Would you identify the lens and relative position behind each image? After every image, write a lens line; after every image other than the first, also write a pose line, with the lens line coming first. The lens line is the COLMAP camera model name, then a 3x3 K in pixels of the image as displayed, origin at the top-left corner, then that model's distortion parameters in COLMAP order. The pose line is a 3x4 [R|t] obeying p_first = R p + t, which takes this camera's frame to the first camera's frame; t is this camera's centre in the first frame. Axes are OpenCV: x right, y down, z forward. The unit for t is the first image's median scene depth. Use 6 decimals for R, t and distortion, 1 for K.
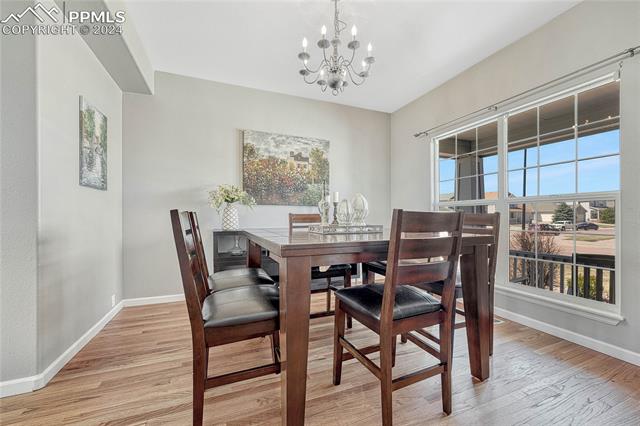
lens RADIAL K [[257.0, 0, 319.6], [0, 257.0, 216.0], [0, 0, 1]] dist [-0.007170, 0.000590]
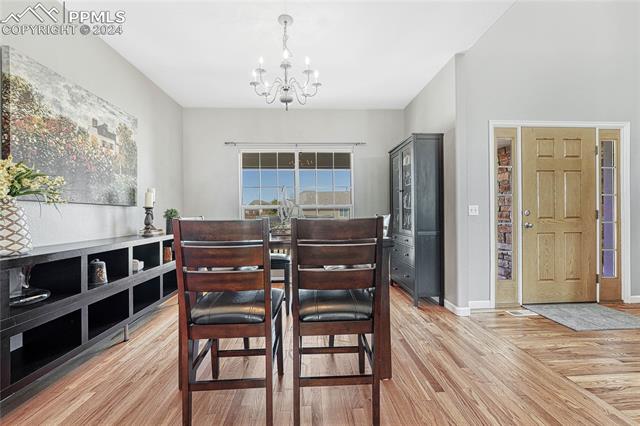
lens RADIAL K [[257.0, 0, 321.1], [0, 257.0, 213.3], [0, 0, 1]] dist [-0.007170, 0.000590]
pose [[0.330490, -0.000665, 0.943809, -0.517301], [0.003466, 0.999994, -0.000509, -0.016252], [-0.943803, 0.003440, 0.330490, 0.266116]]
